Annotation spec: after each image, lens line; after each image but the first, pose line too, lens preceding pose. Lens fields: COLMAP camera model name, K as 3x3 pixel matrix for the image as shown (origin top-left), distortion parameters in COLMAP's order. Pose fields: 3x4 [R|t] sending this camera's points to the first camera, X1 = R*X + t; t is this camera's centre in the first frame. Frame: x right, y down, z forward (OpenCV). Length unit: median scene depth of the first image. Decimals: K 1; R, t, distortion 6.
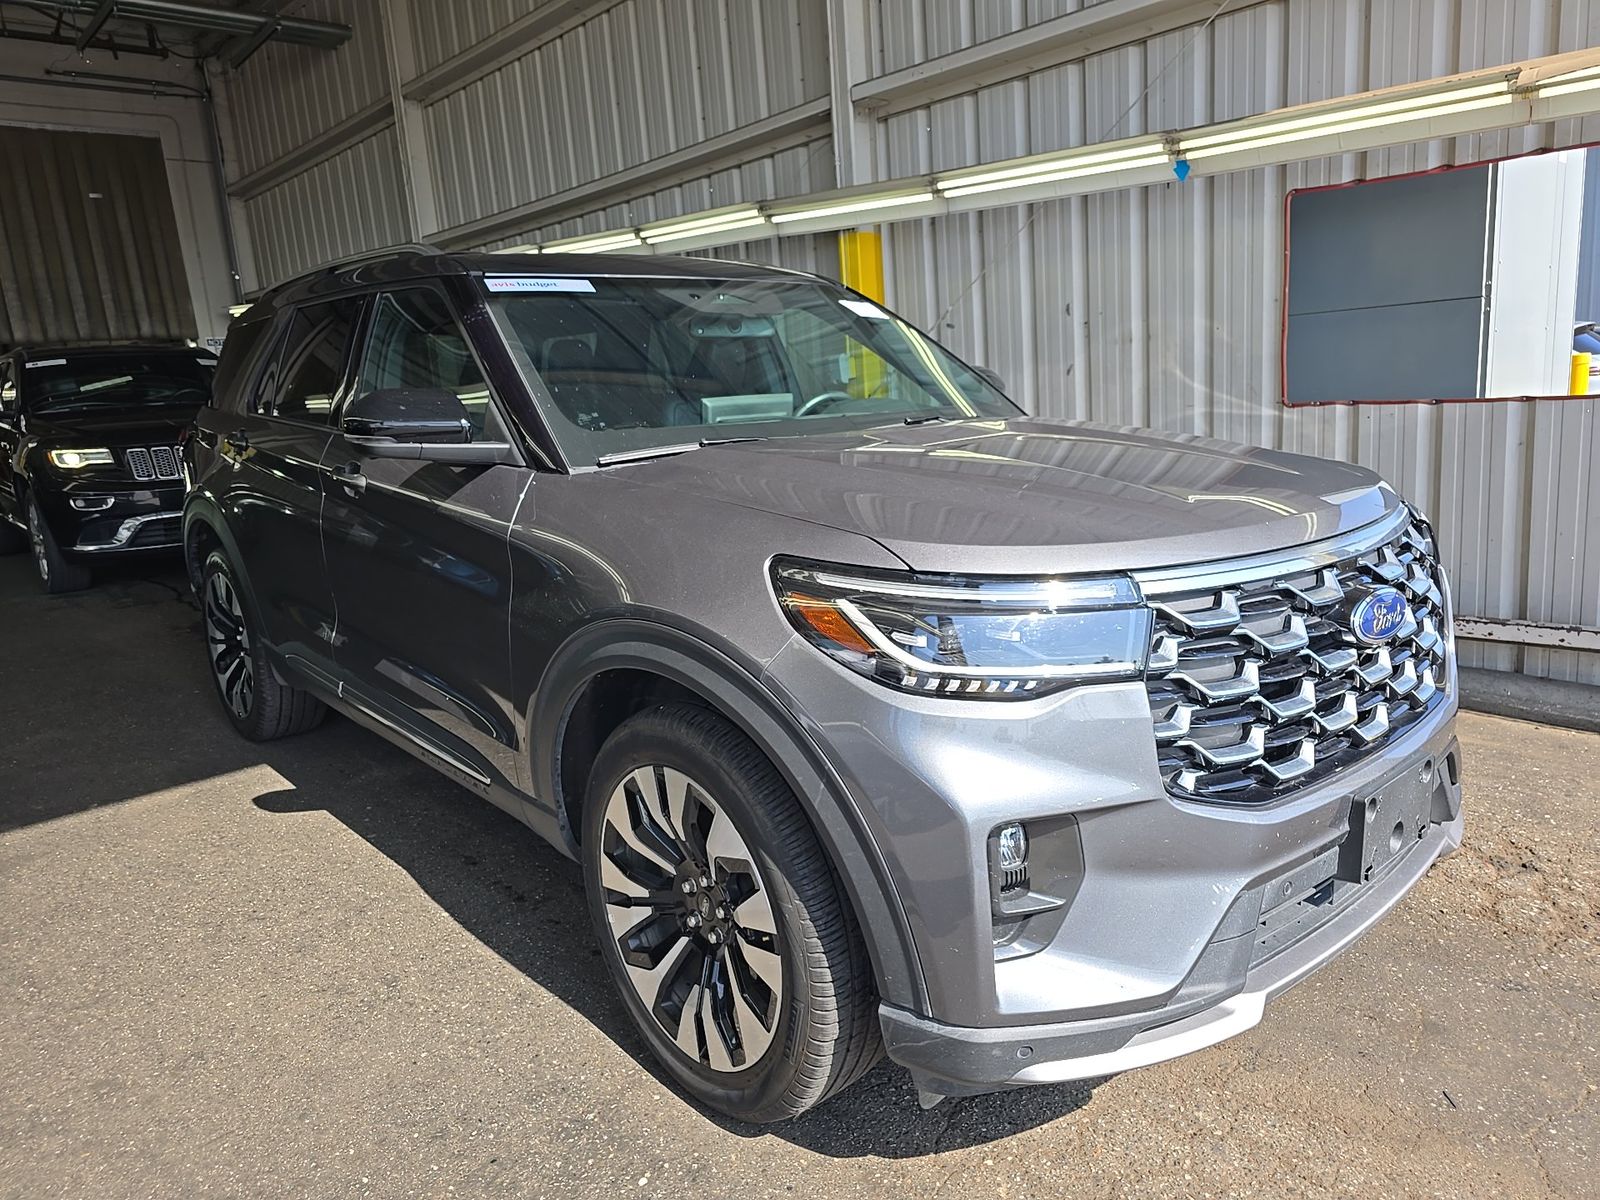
lens RADIAL K [[1063.3, 0, 799.9], [0, 1063.3, 600.9], [0, 0, 1]] dist [0.039993, -0.029191]
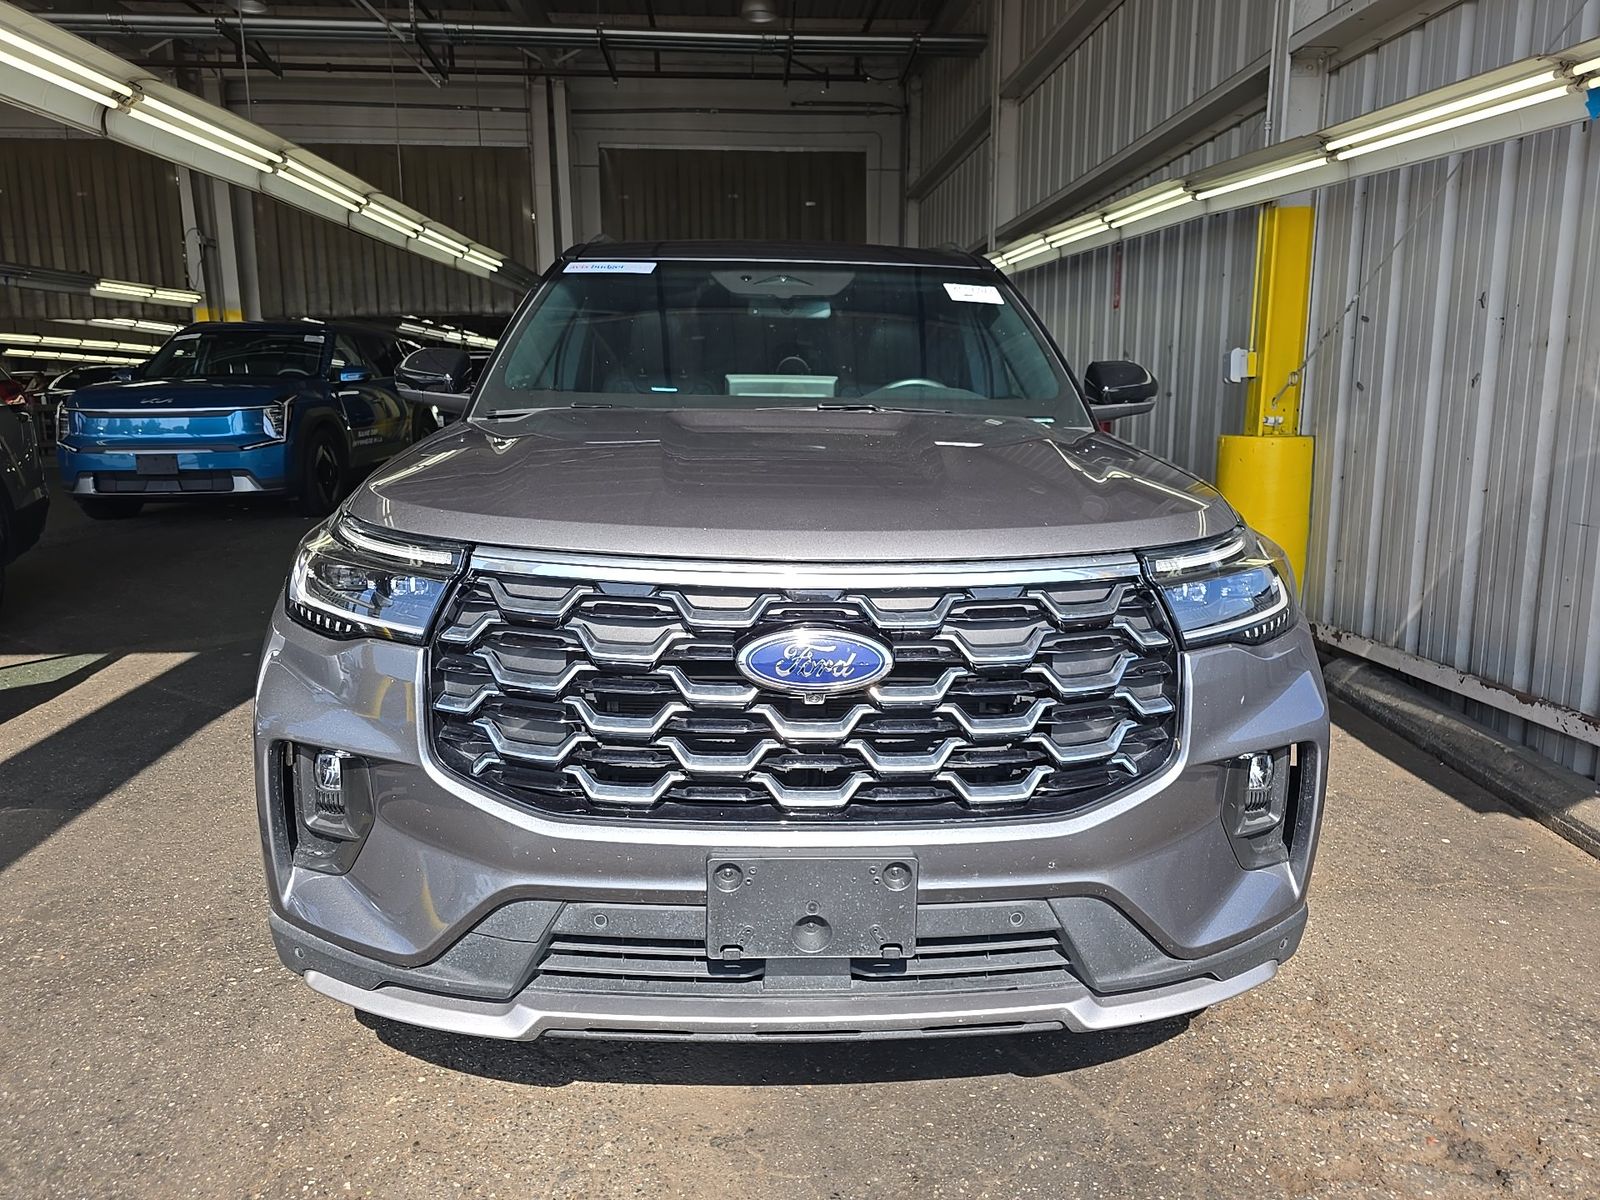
lens RADIAL K [[1063.3, 0, 802.2], [0, 1063.3, 601.3], [0, 0, 1]] dist [0.039993, -0.029191]
pose [[0.783836, 0.181869, -0.593739, 0.184280], [-0.177686, 0.981859, 0.066179, -0.015337], [0.595004, 0.053625, 0.801932, 0.061024]]
